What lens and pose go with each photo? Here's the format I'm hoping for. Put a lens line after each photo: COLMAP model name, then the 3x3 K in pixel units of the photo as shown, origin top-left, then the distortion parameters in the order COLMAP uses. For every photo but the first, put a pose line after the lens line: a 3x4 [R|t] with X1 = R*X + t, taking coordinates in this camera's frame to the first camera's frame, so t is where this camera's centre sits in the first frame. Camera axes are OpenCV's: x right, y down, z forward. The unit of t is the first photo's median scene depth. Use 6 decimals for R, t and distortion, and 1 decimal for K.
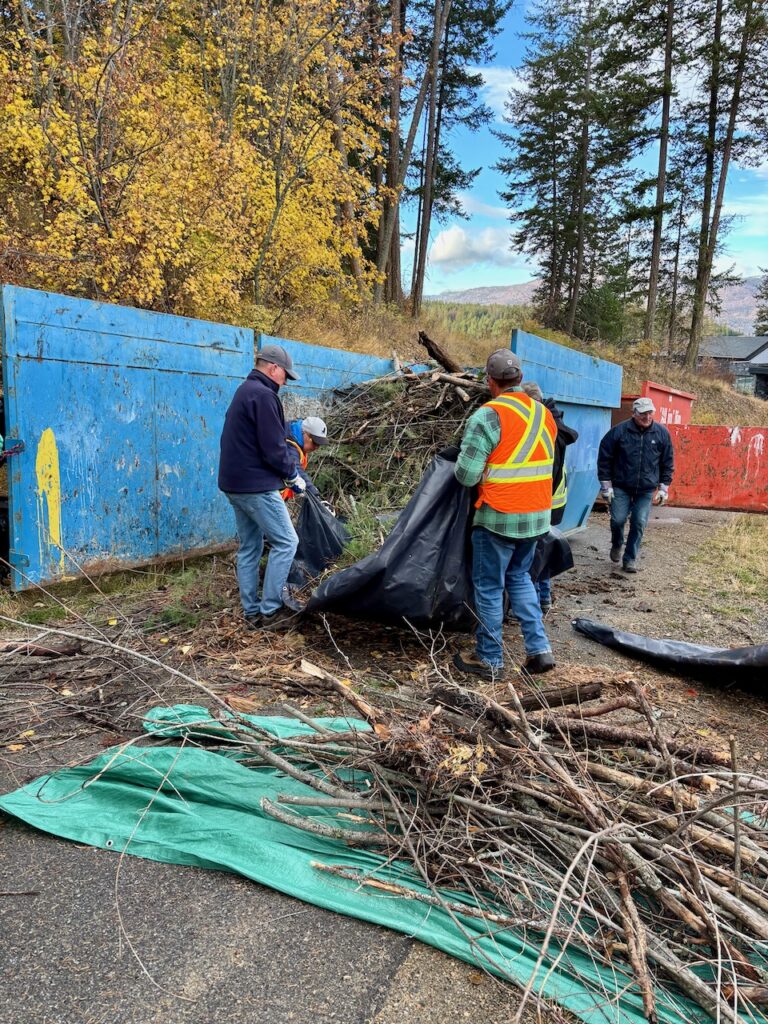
lens RADIAL K [[772.9, 0, 377.1], [0, 772.9, 515.1], [0, 0, 1]] dist [0.033700, -0.023091]
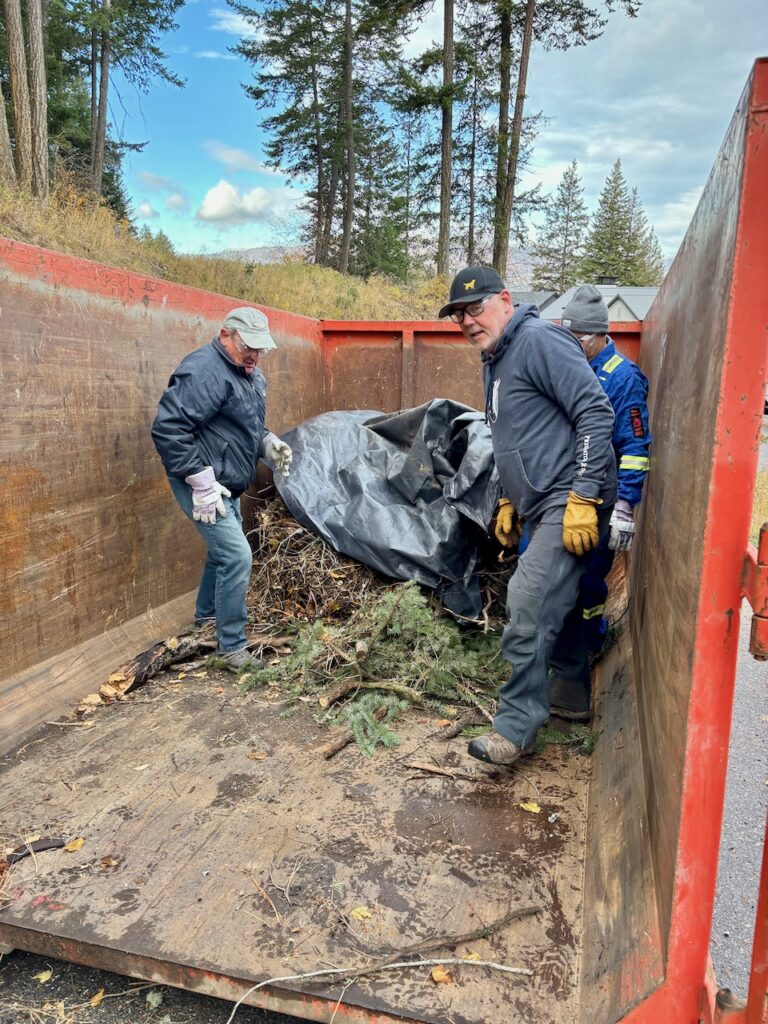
lens RADIAL K [[772.9, 0, 388.4], [0, 772.9, 516.7], [0, 0, 1]] dist [0.033700, -0.023091]
pose [[0.961013, -0.067753, 0.268075, 1.547057], [0.055167, 0.997004, 0.054216, -0.702625], [-0.270945, -0.037314, 0.961871, 5.423301]]
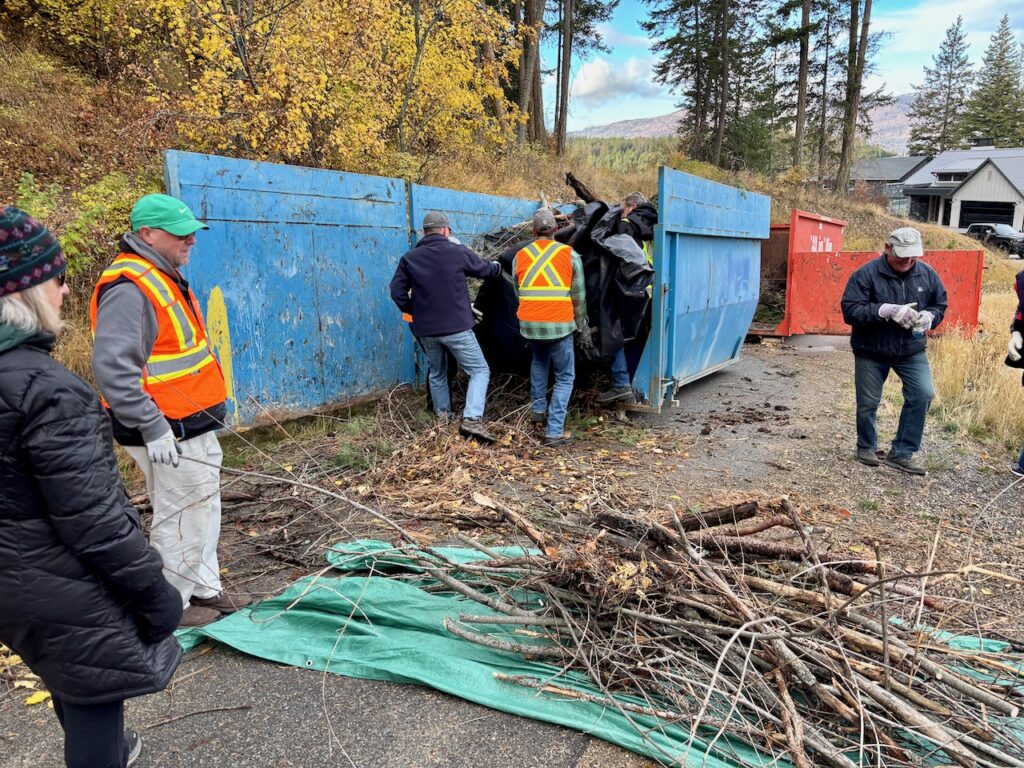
lens RADIAL K [[772.9, 0, 508.3], [0, 772.9, 383.2], [0, 0, 1]] dist [0.033700, -0.023091]
pose [[0.998657, -0.043235, -0.028549, -0.003948], [0.044165, 0.998486, 0.032801, 0.000864], [0.027087, -0.034017, 0.999054, -0.021005]]
